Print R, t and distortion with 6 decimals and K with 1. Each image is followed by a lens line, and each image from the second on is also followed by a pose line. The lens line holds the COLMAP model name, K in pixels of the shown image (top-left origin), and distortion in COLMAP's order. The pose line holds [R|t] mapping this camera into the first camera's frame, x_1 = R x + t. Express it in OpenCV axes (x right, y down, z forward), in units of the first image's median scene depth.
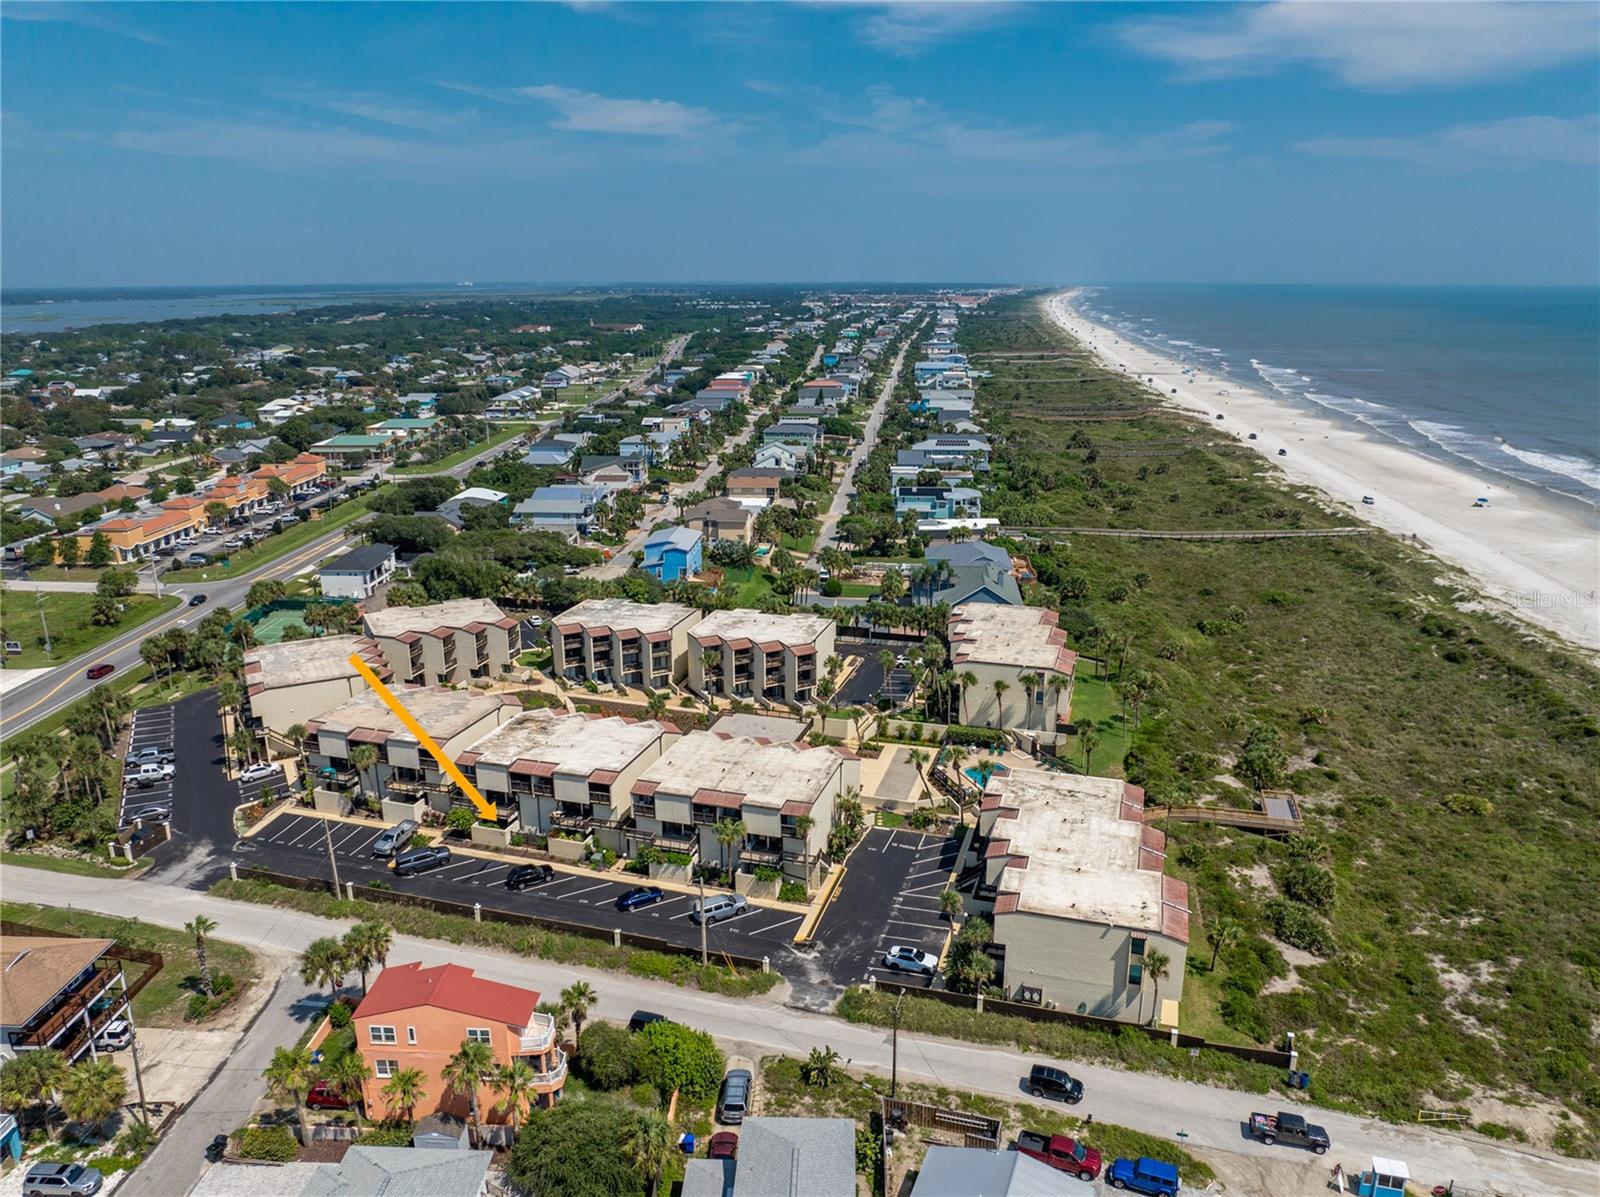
lens RADIAL K [[1139.0, 0, 800.0], [0, 1139.0, 598.5], [0, 0, 1]] dist [-0.037425, -0.001817]
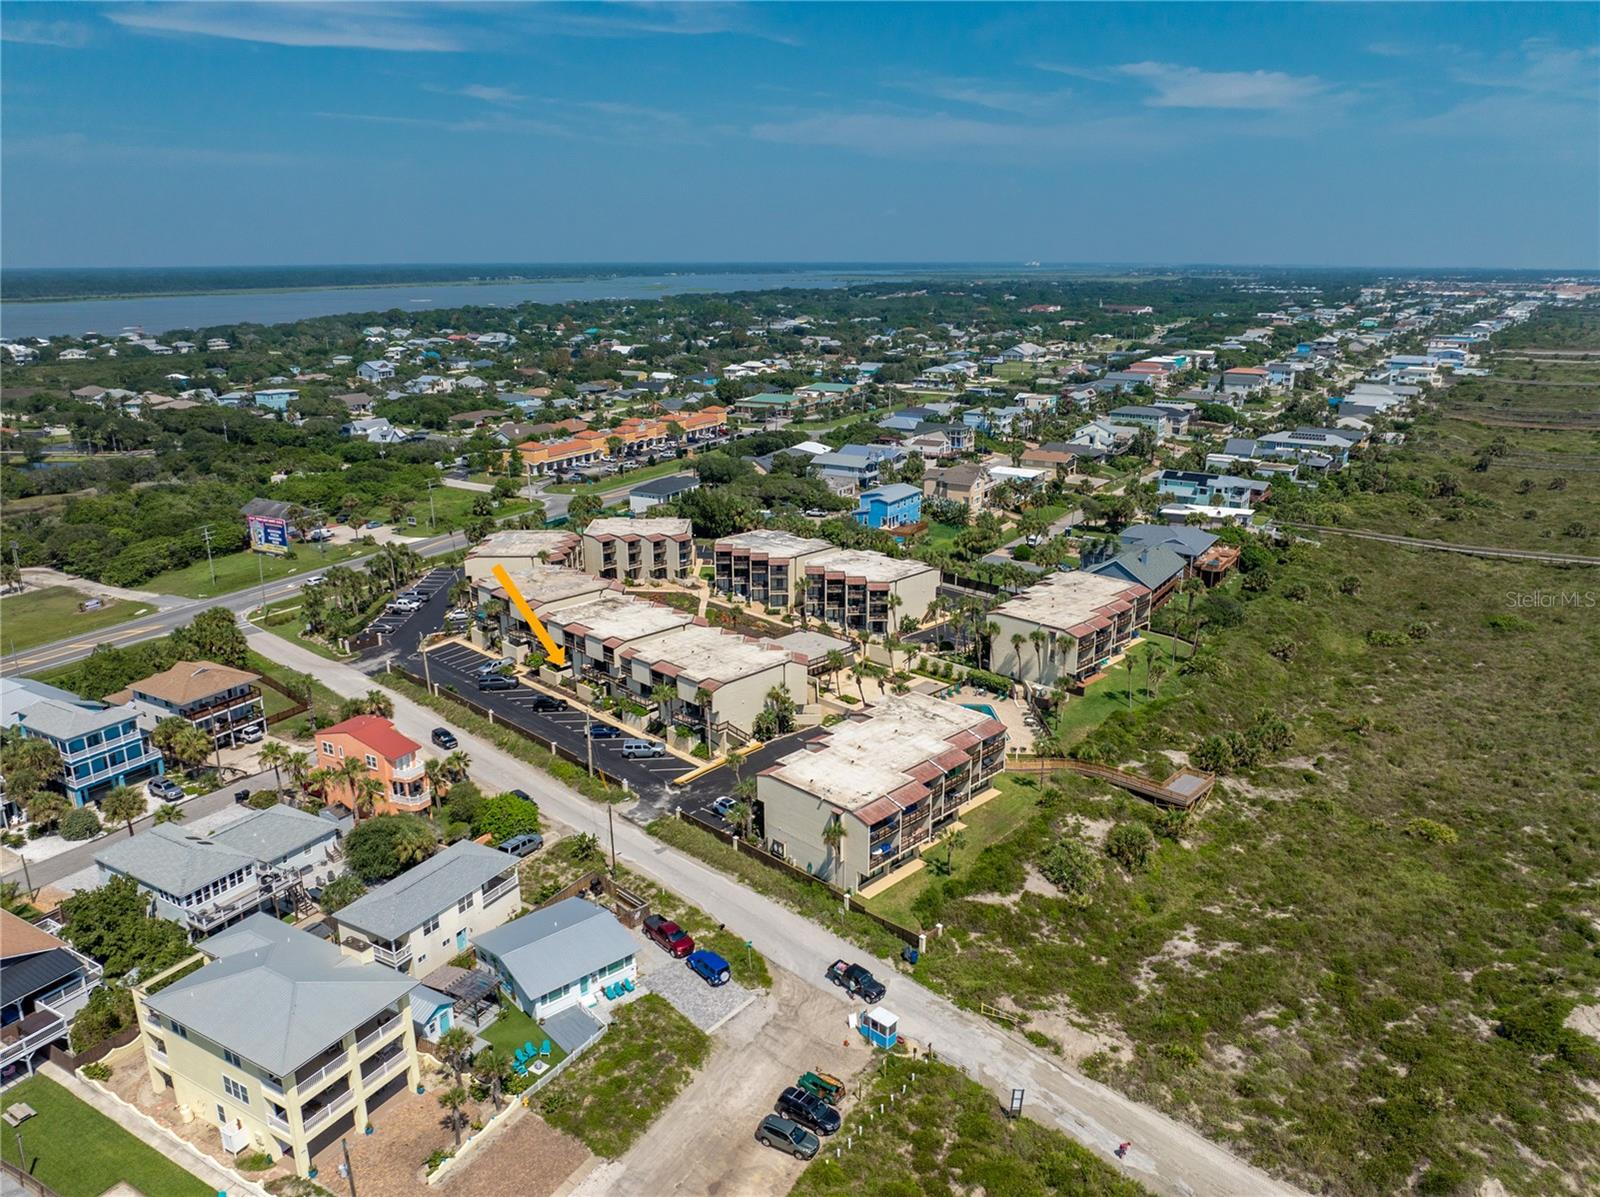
lens RADIAL K [[1139.0, 0, 800.0], [0, 1139.0, 598.5], [0, 0, 1]] dist [-0.037425, -0.001817]
pose [[0.885490, 0.134347, -0.444813, 0.431659], [-0.127204, 0.990808, 0.046030, 0.014286], [0.446908, 0.015823, 0.894440, -0.052524]]
